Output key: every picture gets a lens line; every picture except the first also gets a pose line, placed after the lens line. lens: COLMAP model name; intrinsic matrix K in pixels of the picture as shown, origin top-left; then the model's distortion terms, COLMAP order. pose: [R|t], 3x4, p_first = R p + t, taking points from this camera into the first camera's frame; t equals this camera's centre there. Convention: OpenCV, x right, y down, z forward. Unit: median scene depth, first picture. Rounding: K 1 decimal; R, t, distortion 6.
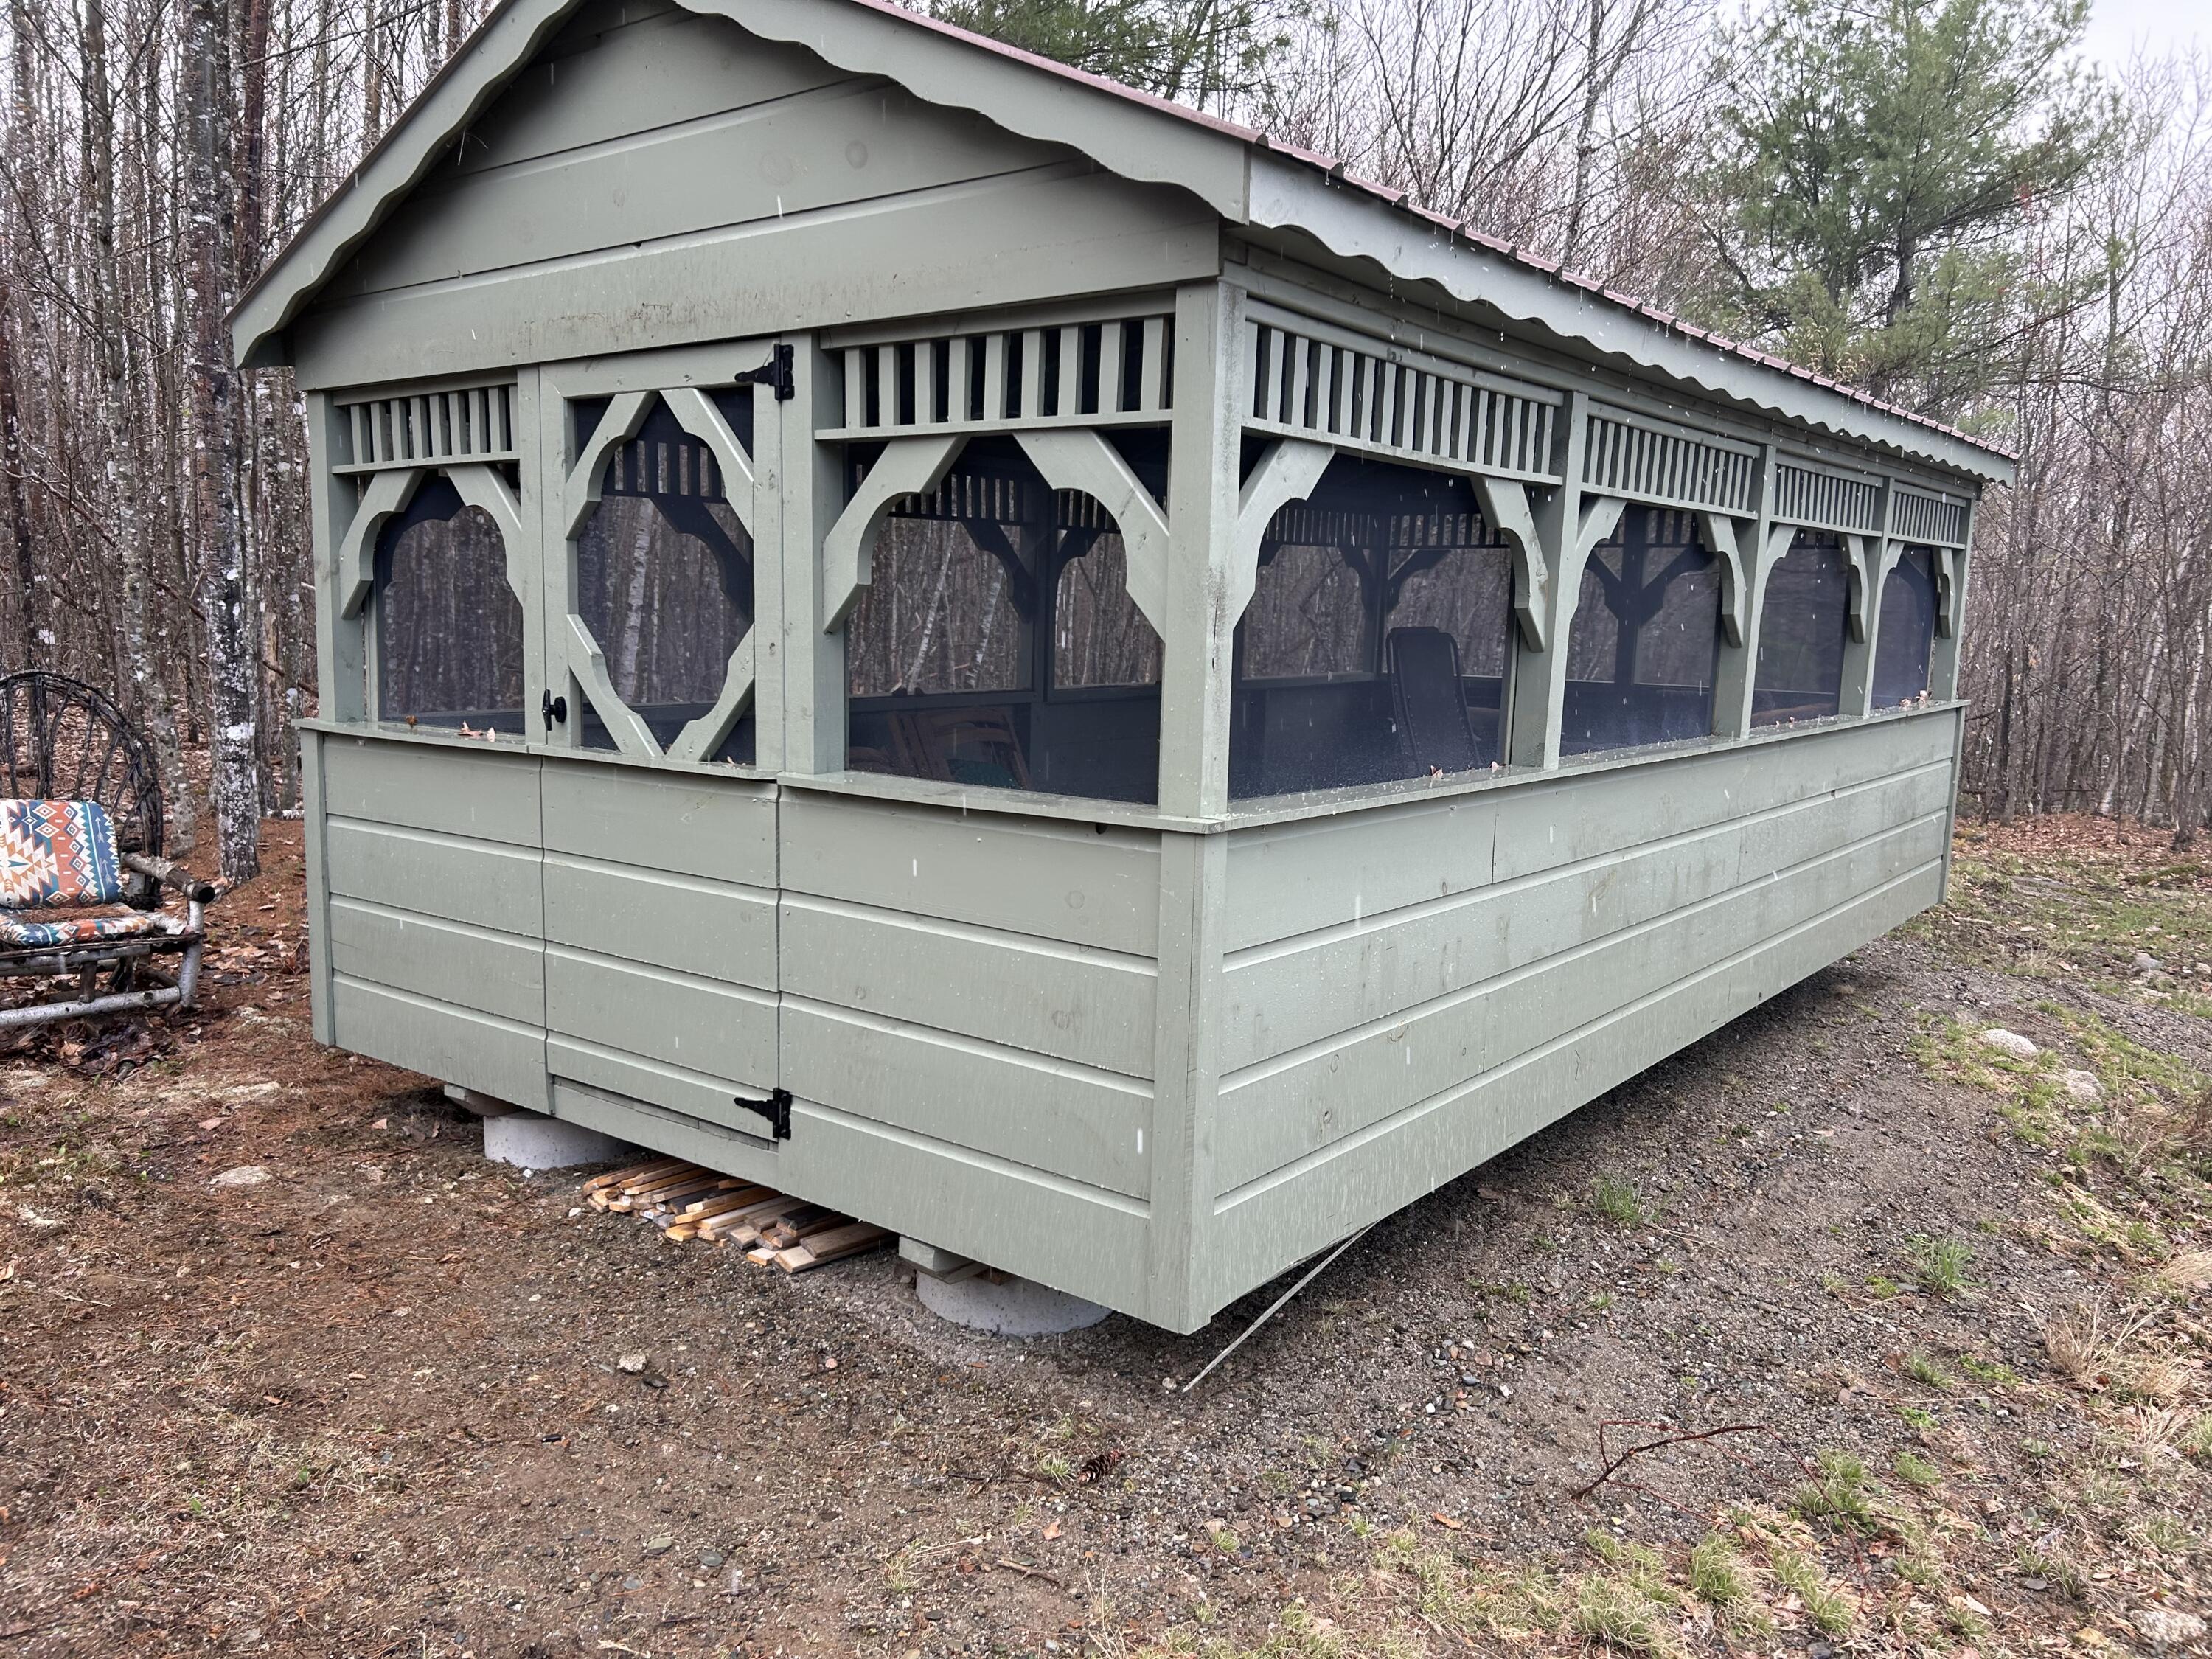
lens RADIAL K [[1671.9, 0, 1098.4], [0, 1671.9, 830.8], [0, 0, 1]] dist [0.011690, 0.004964]
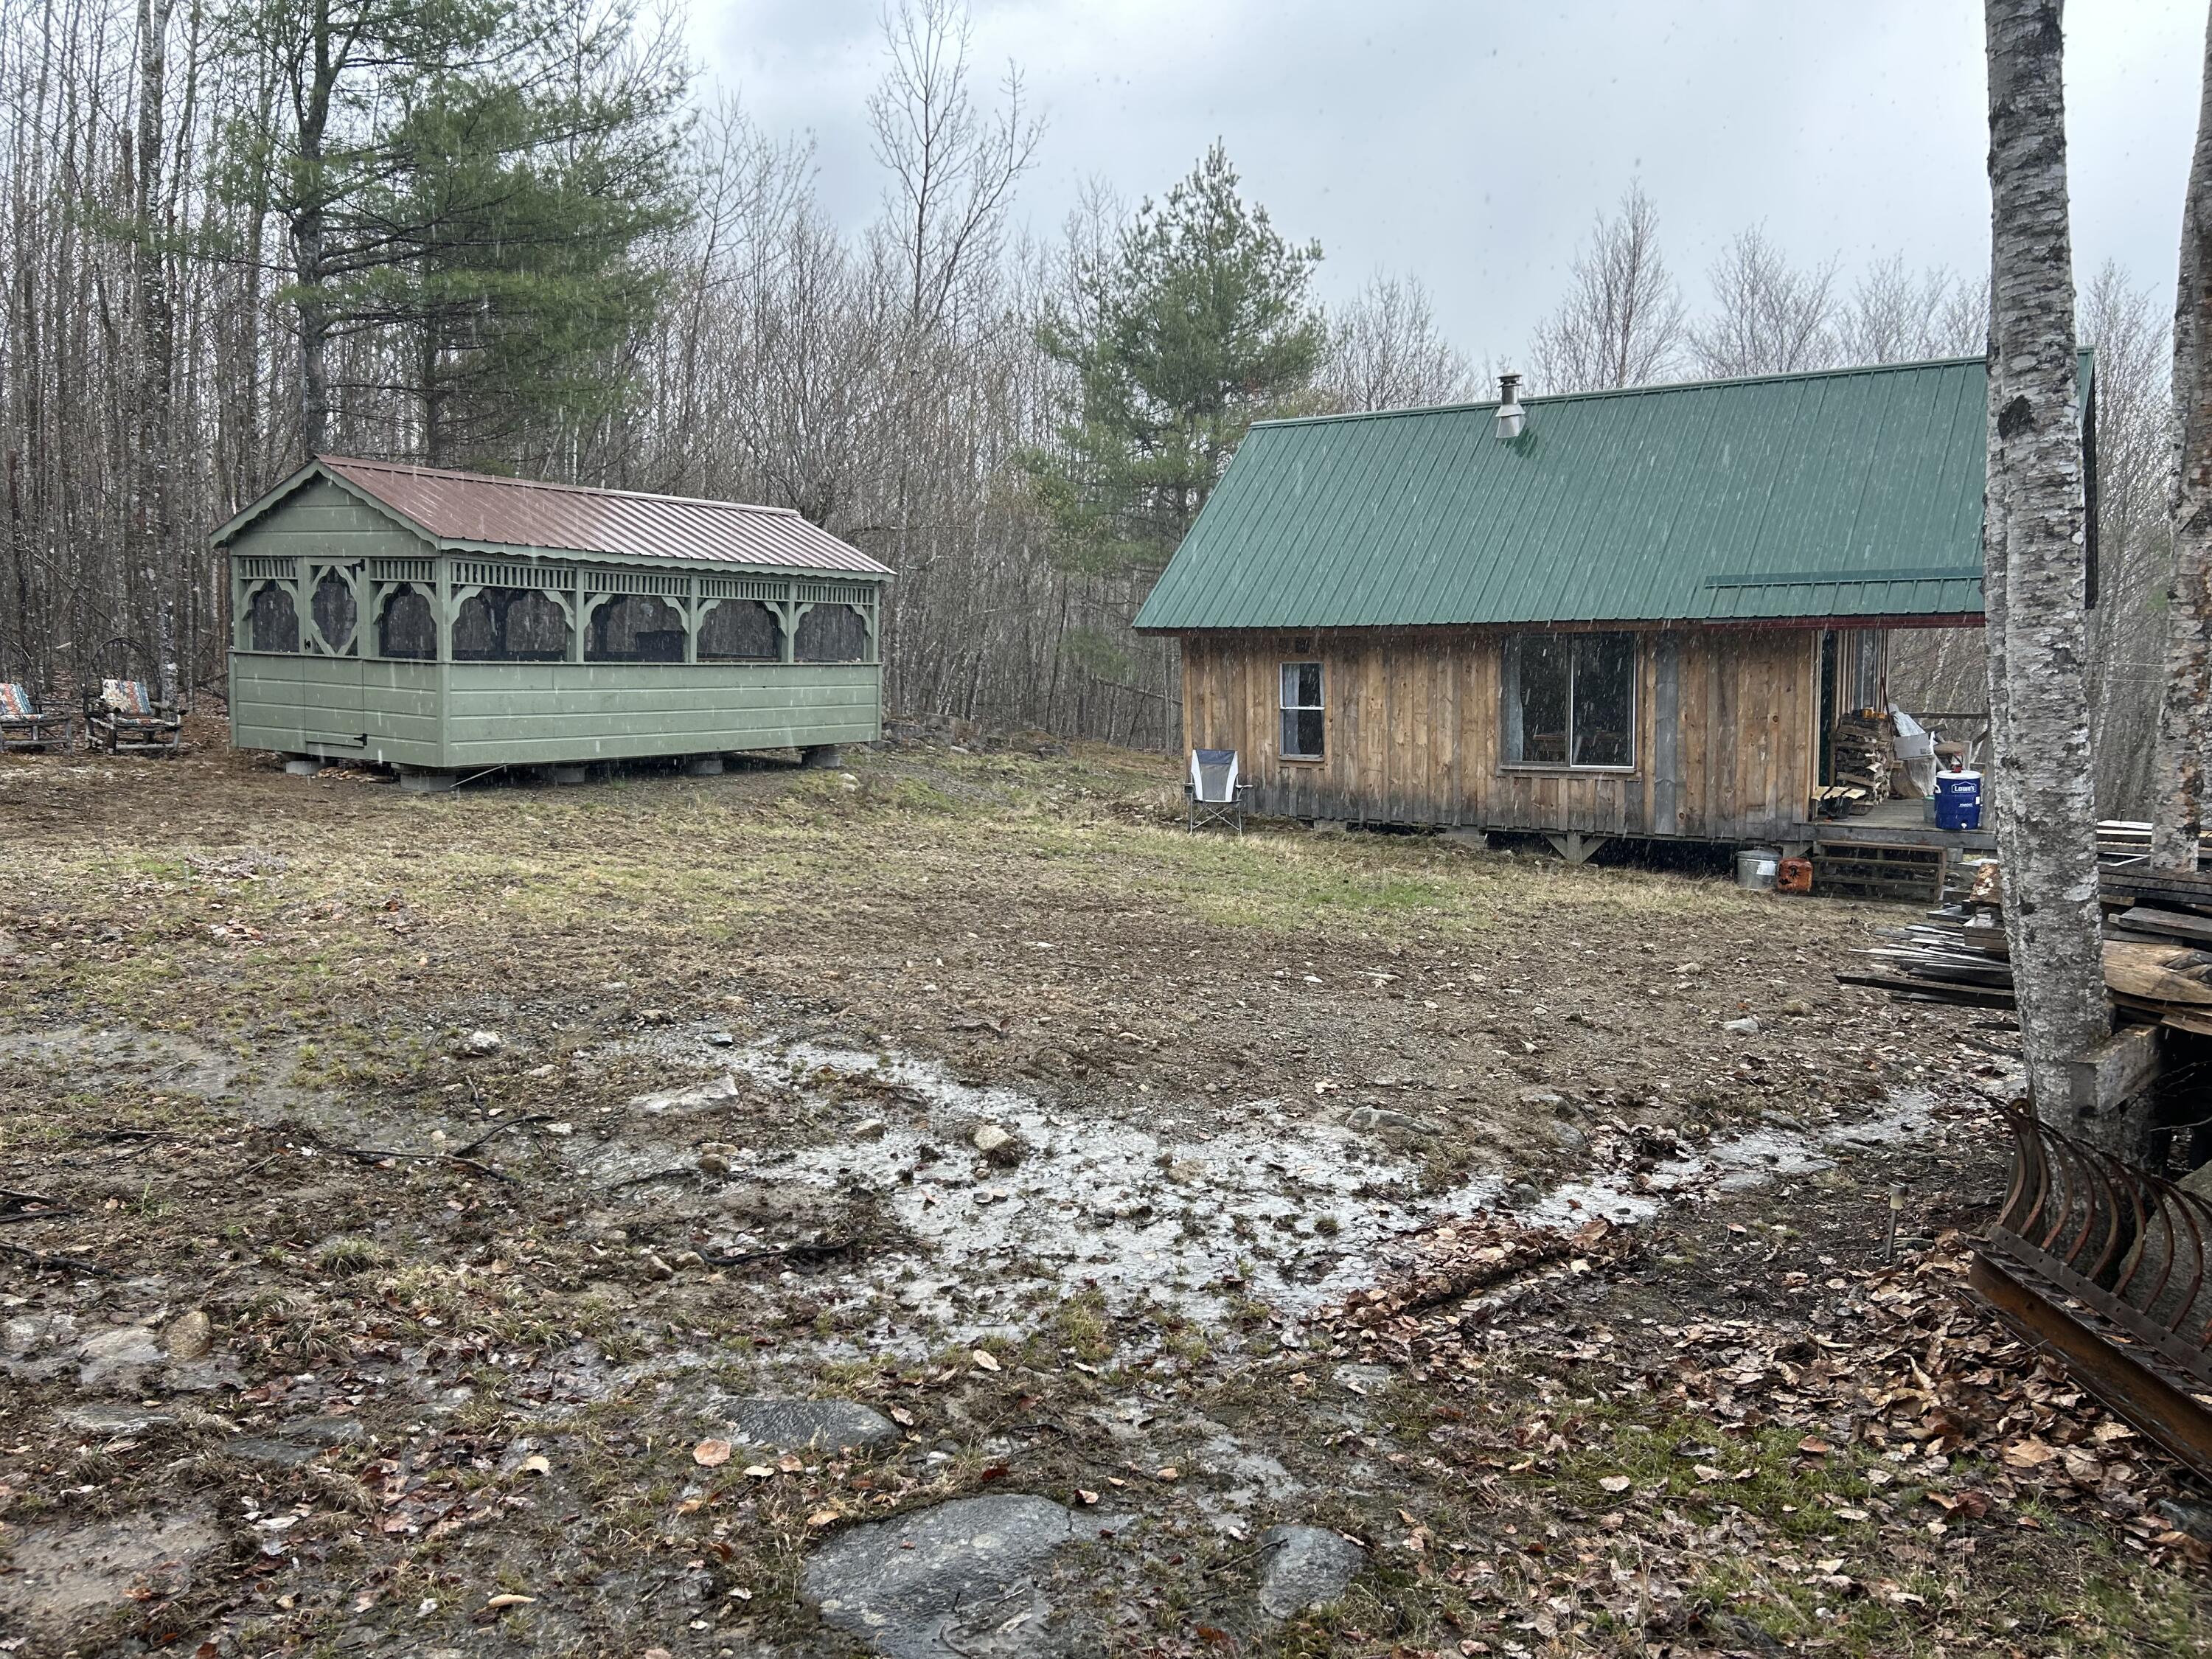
lens RADIAL K [[1671.9, 0, 1118.5], [0, 1671.9, 827.3], [0, 0, 1]] dist [0.011690, 0.004964]
pose [[0.990433, -0.005072, 0.137901, 1.089531], [0.006999, 0.999884, -0.013495, 0.455743], [-0.137817, 0.014331, 0.990354, -3.383881]]
